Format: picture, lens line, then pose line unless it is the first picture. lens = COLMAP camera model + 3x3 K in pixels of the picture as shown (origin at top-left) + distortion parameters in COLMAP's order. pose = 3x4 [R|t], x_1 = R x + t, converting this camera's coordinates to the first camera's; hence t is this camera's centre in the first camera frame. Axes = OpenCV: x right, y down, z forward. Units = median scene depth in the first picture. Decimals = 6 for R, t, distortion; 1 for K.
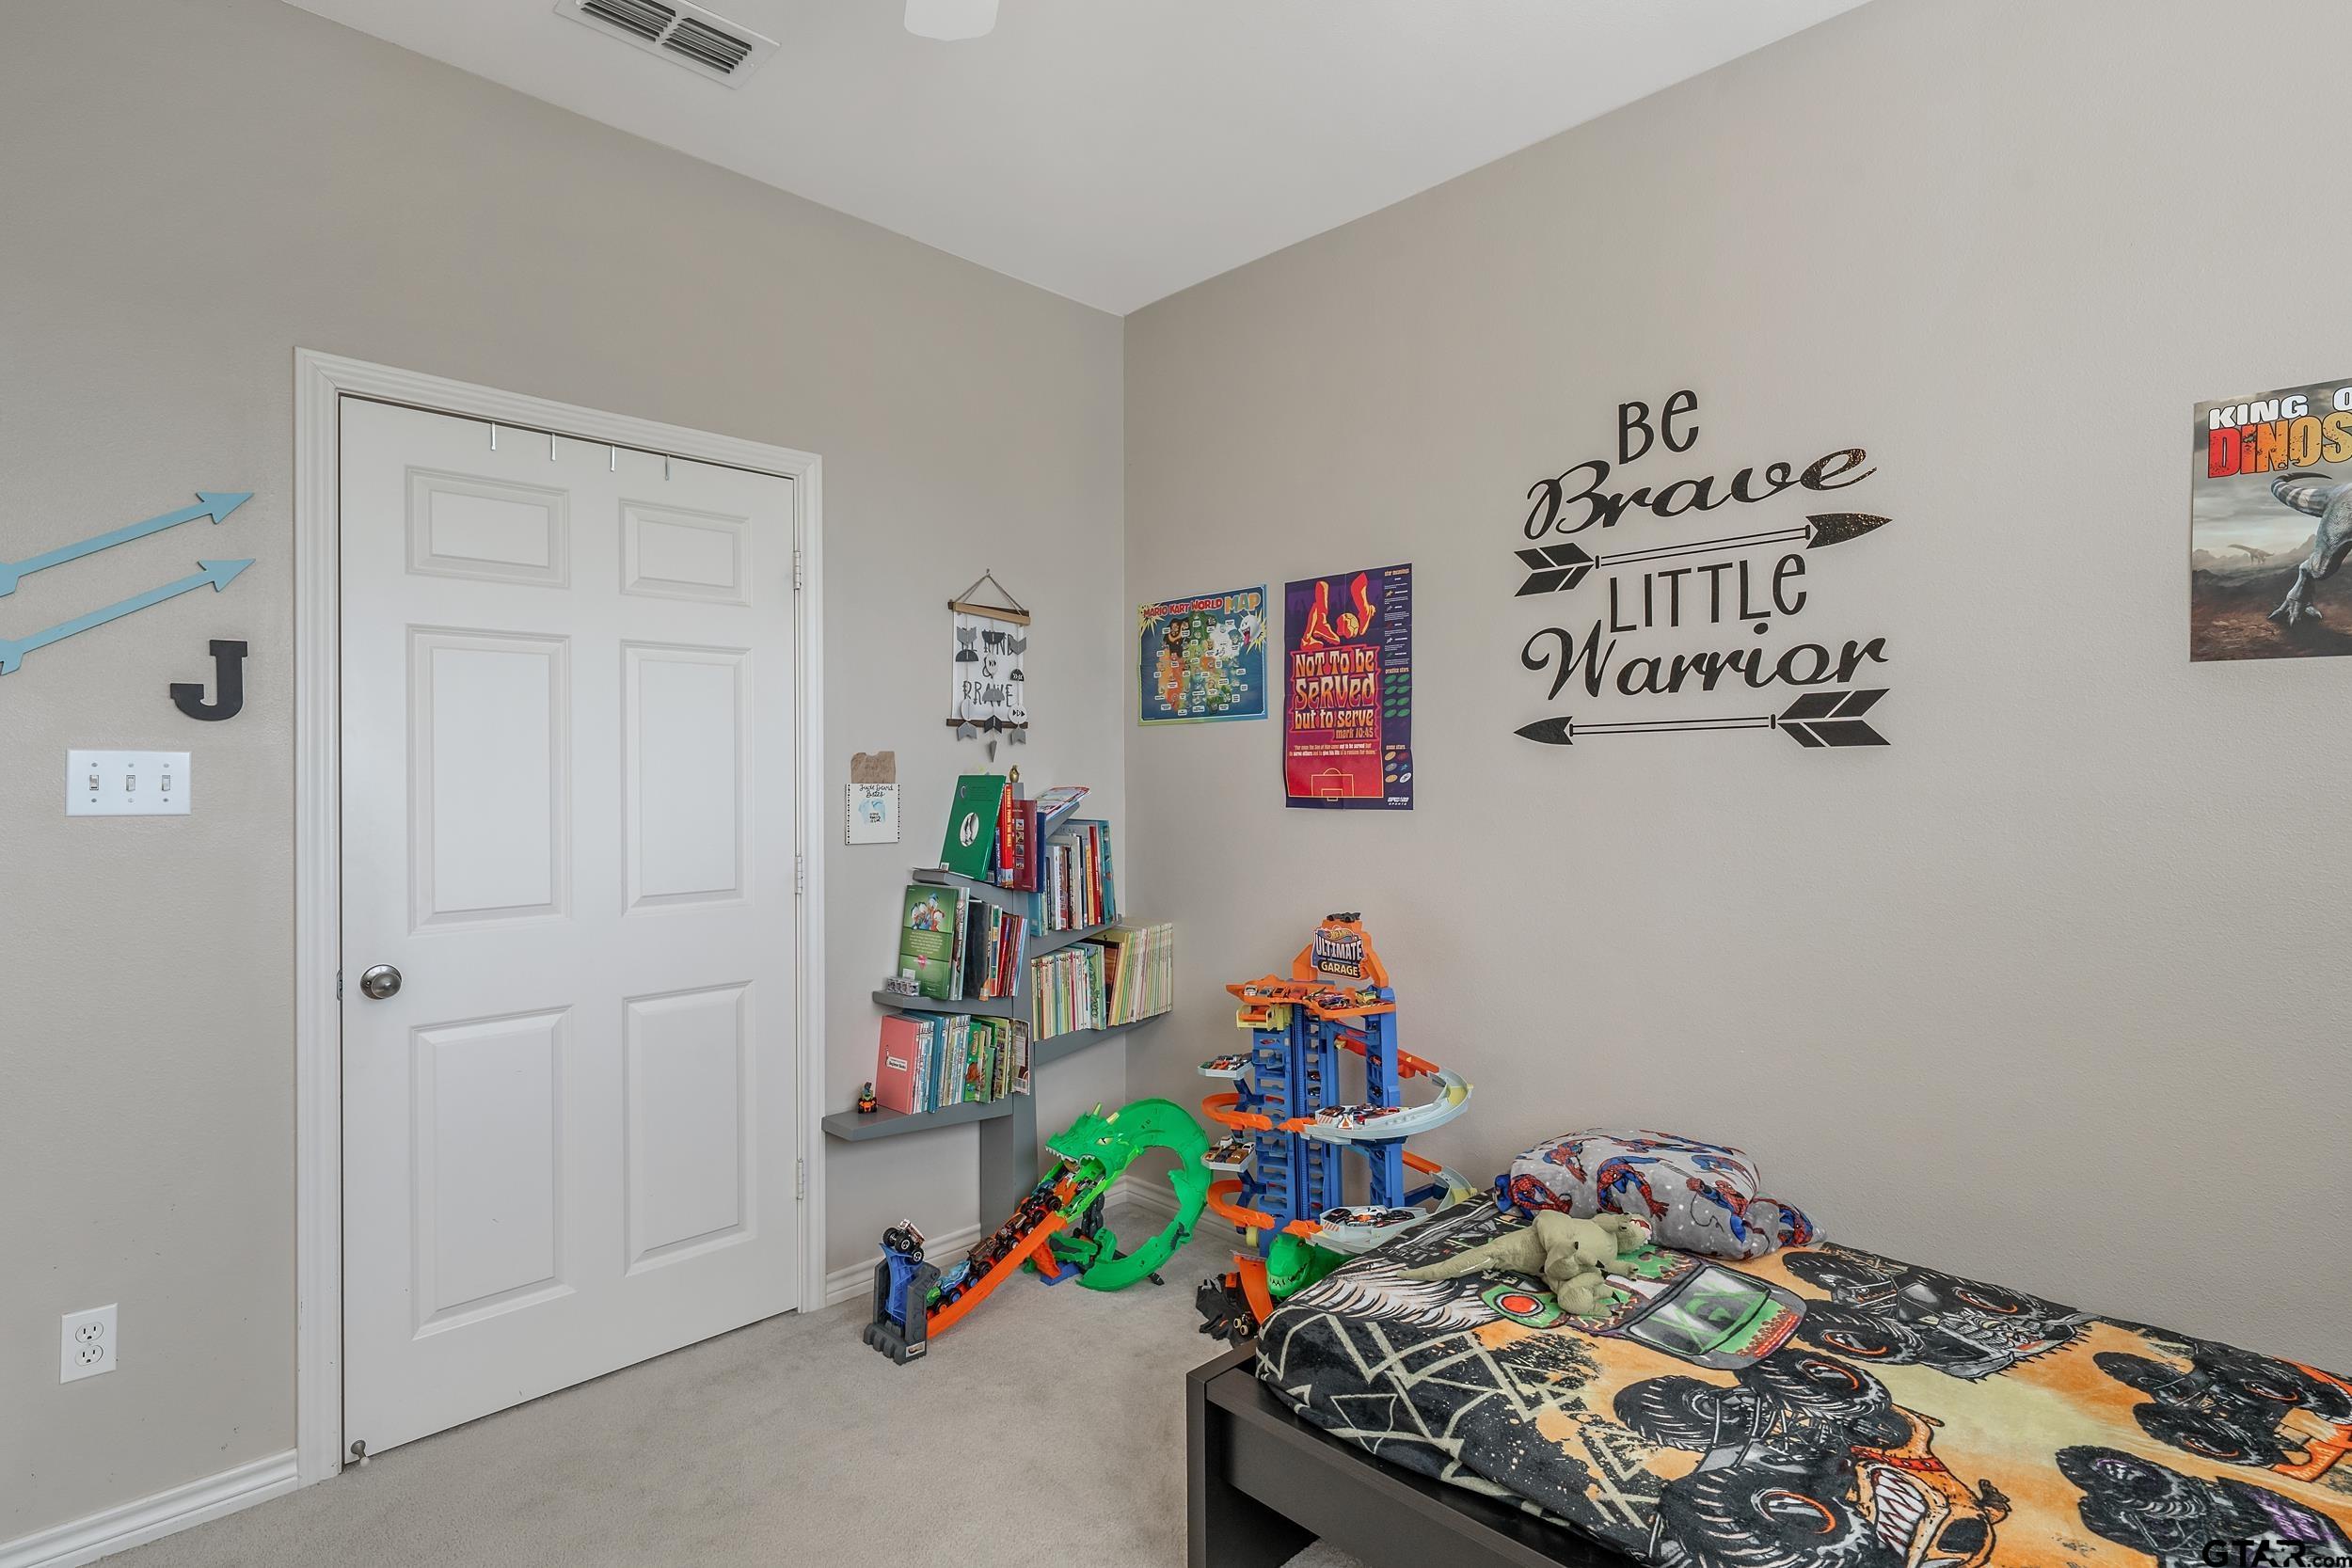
lens RADIAL K [[1178.3, 0, 1176.0], [0, 1178.3, 784.0], [0, 0, 1]] dist [0.003337, 0.000373]
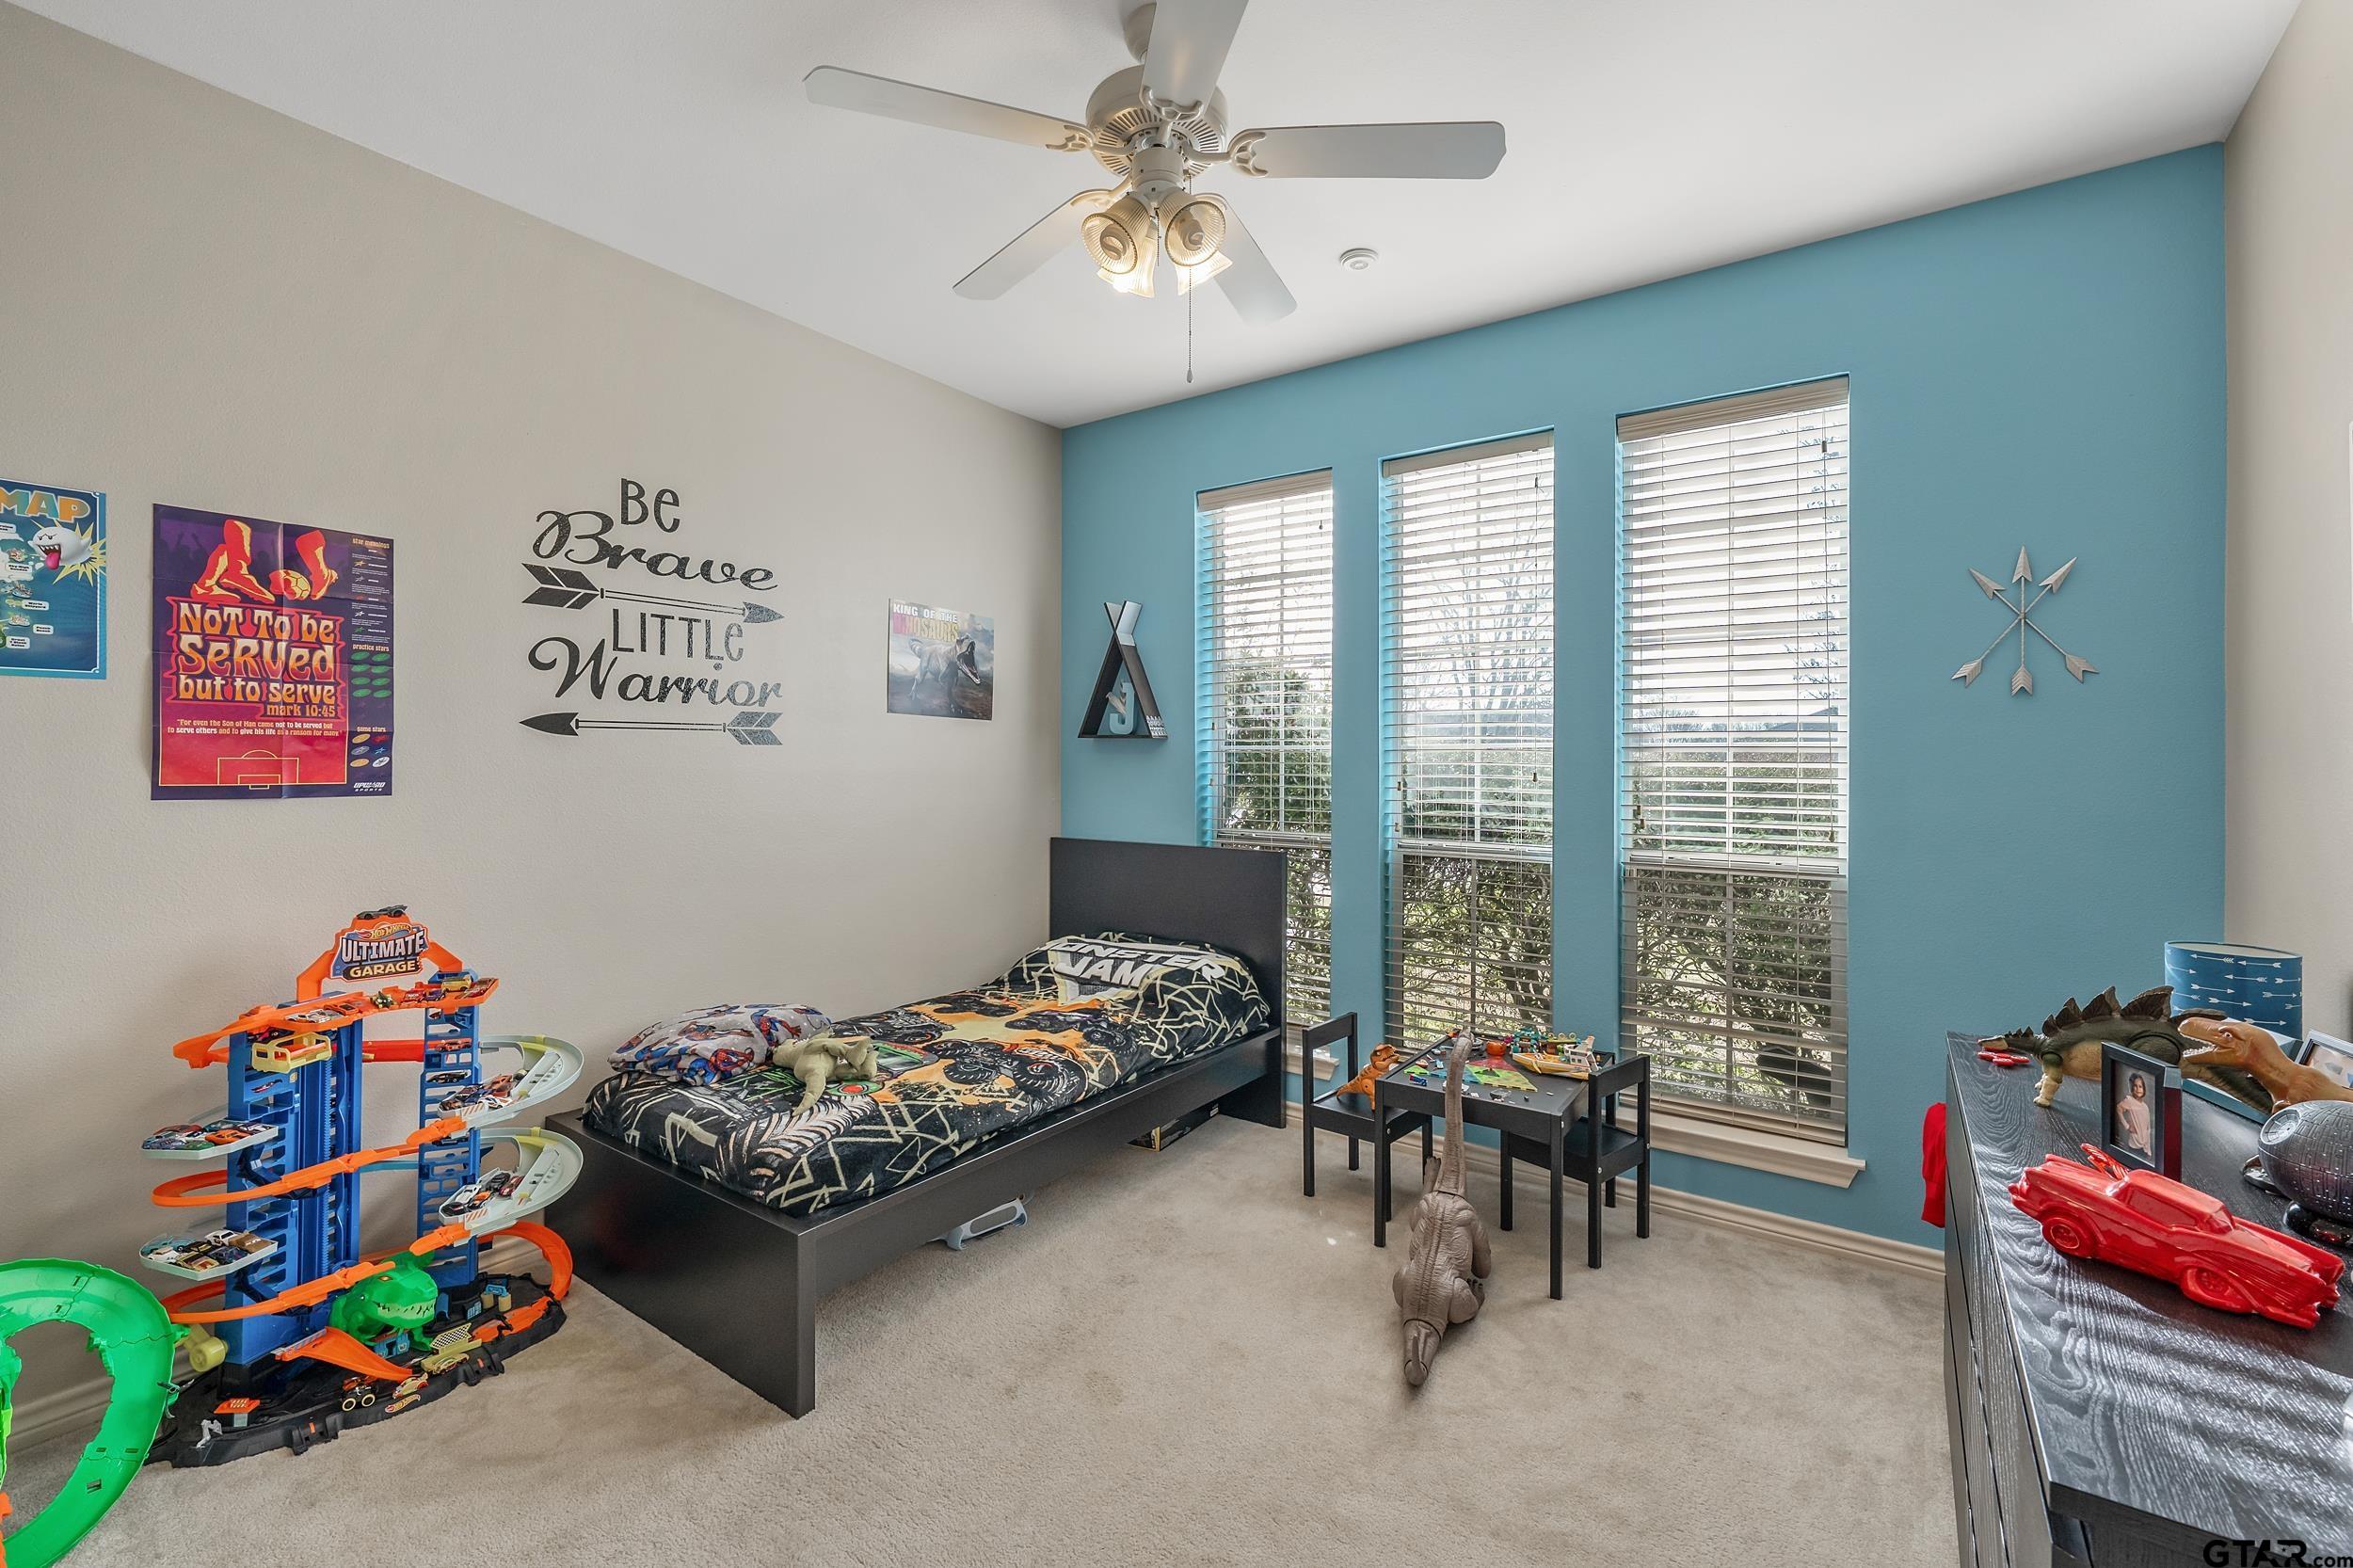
lens RADIAL K [[997.7, 0, 1176.5], [0, 997.7, 784.0], [0, 0, 1]] dist [-0.000589, 0.000072]
pose [[-0.178928, -0.015860, 0.983734, -0.803581], [0.005041, 0.999842, 0.017037, 0.002187], [-0.983849, 0.008007, -0.178820, 0.576468]]
